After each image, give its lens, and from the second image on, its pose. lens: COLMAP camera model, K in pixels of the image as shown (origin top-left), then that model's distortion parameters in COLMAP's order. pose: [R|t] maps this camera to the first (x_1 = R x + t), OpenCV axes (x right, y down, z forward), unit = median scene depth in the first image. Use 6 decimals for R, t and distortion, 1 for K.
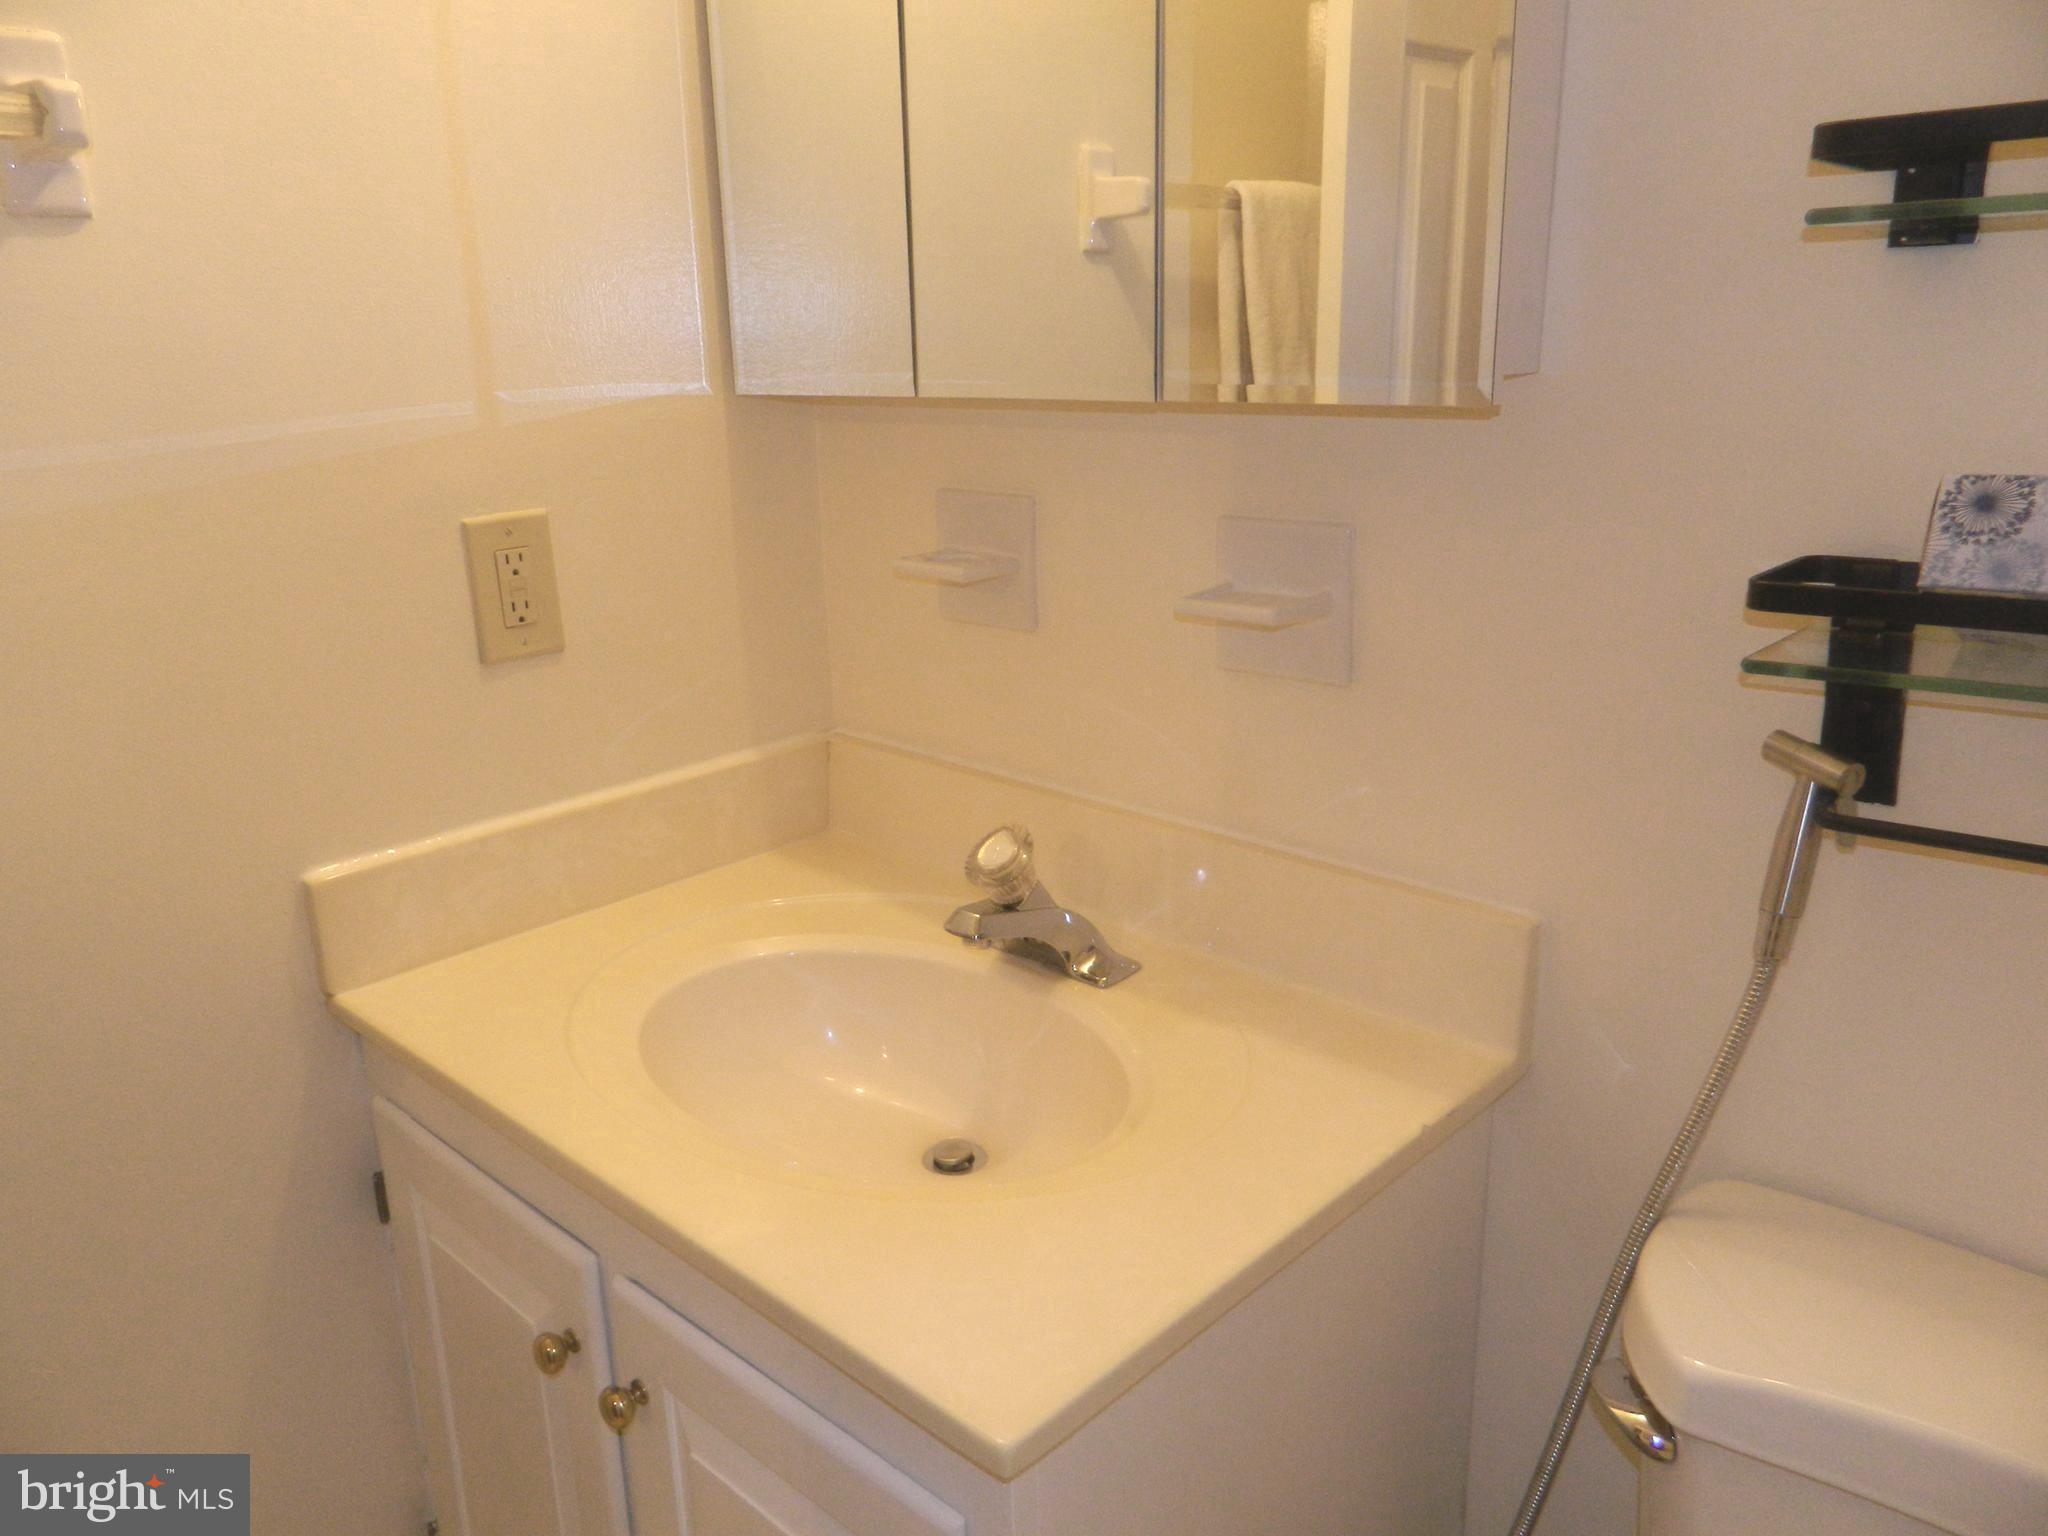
lens RADIAL K [[1513.0, 0, 1036.4], [0, 1513.0, 712.3], [0, 0, 1]] dist [0.004937, -0.007239]
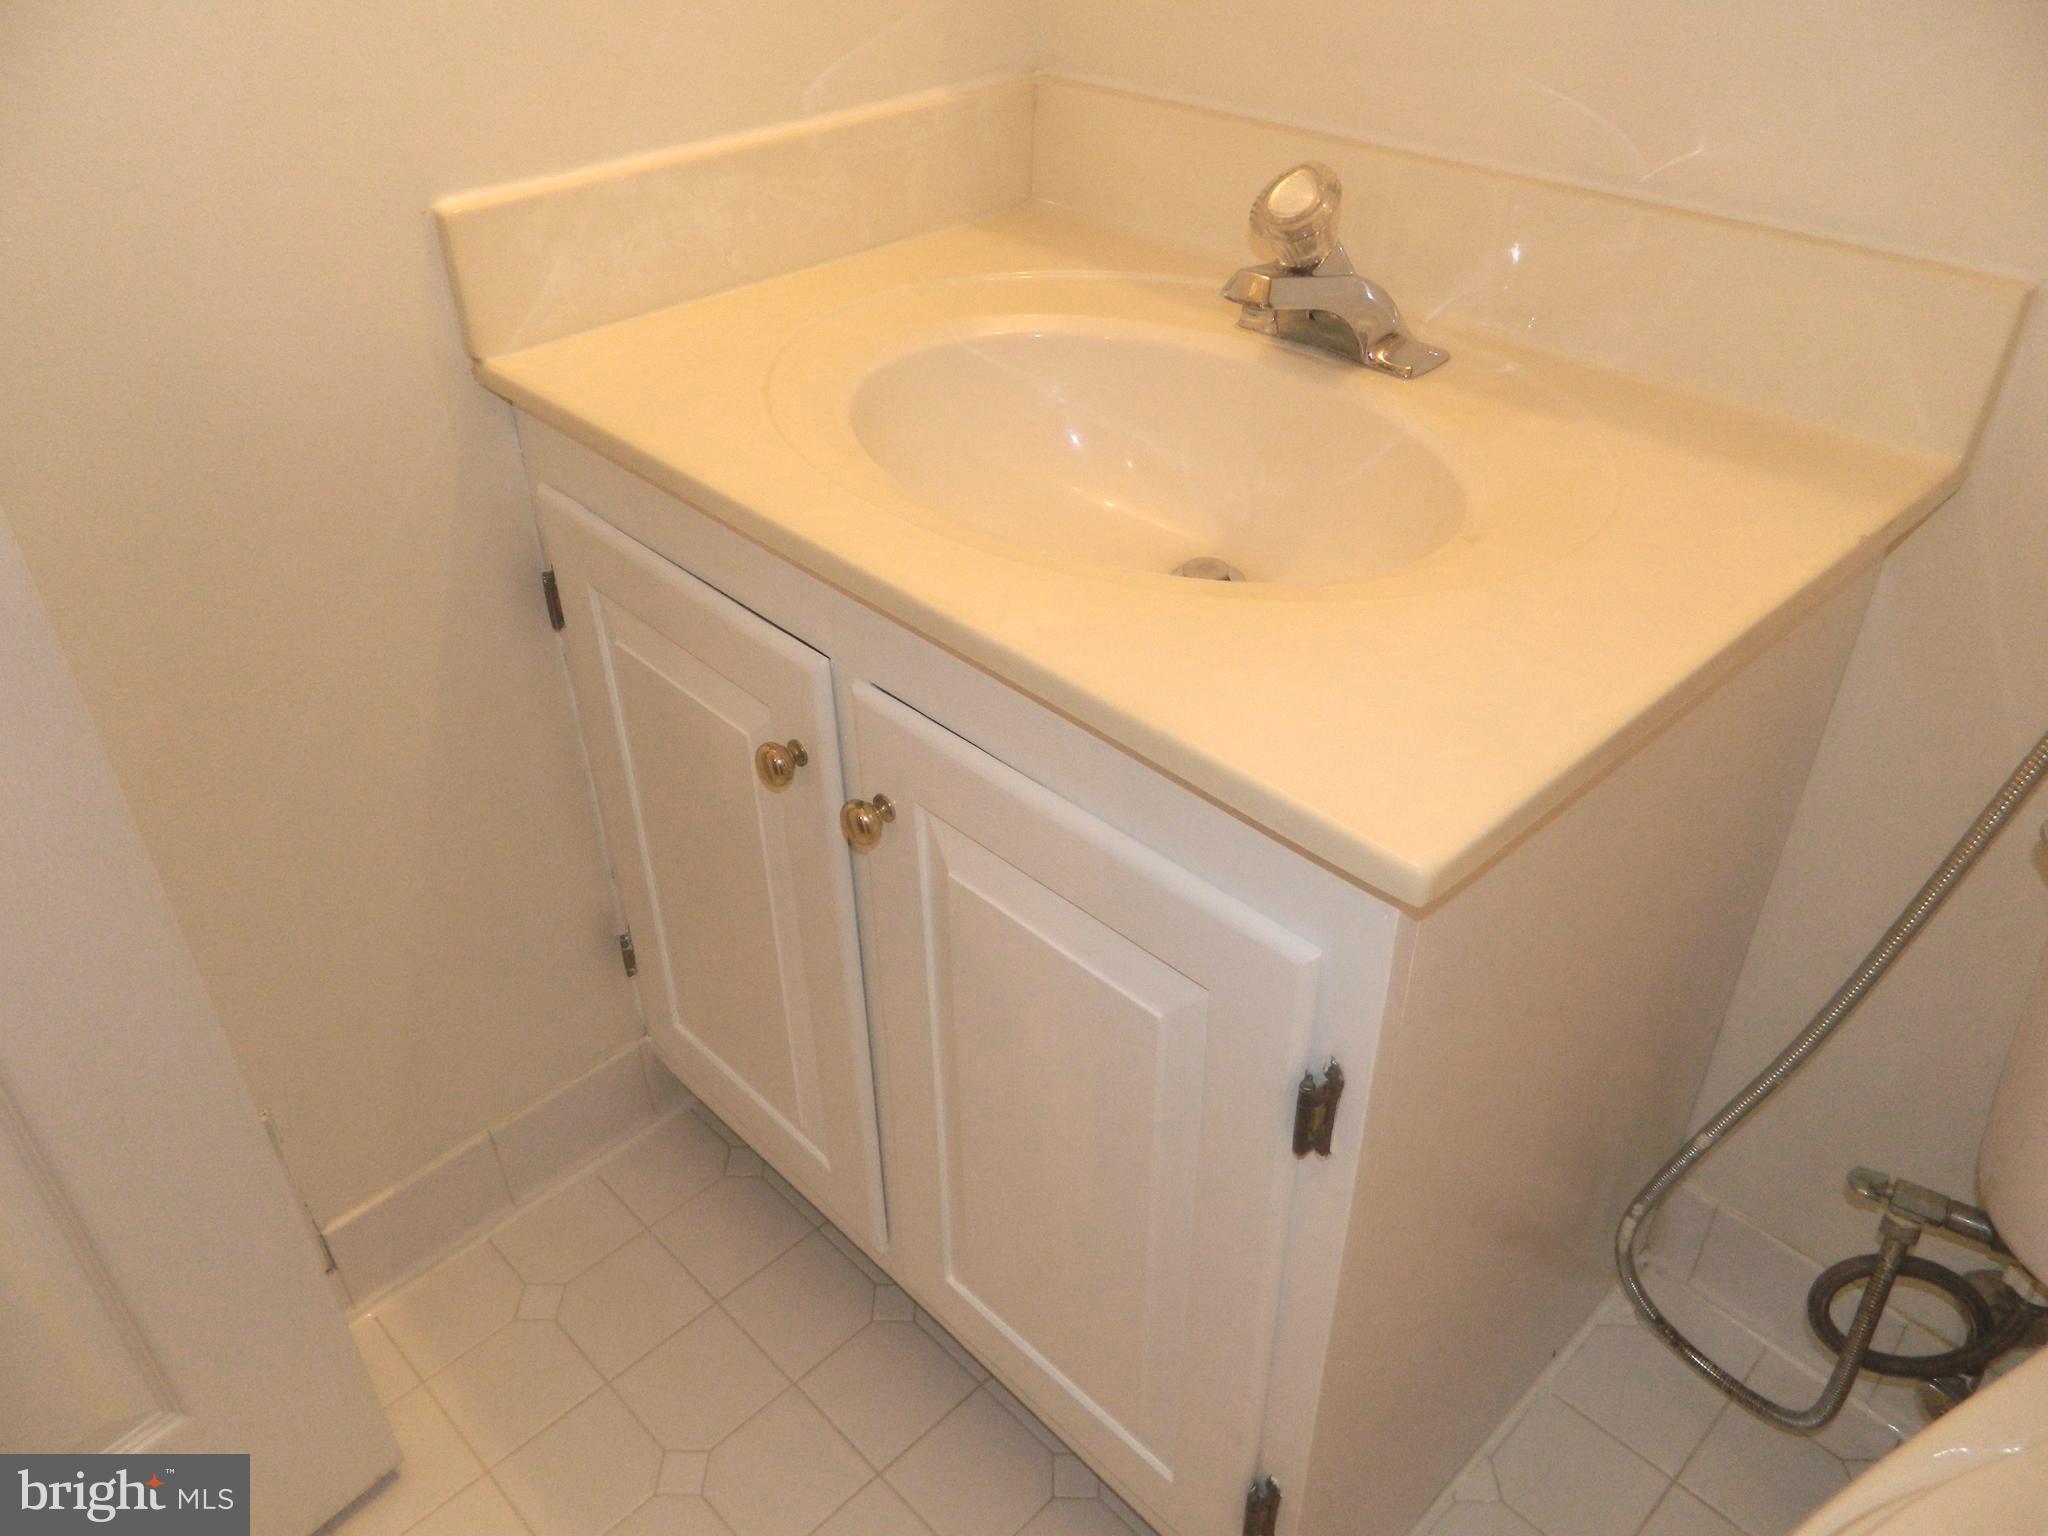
lens RADIAL K [[1513.0, 0, 1018.2], [0, 1513.0, 729.6], [0, 0, 1]] dist [0.004937, -0.007239]
pose [[0.998467, 0.036065, -0.041996, -0.125357], [-0.019961, 0.942172, 0.334535, 0.092503], [0.051633, -0.333184, 0.941447, 0.159540]]
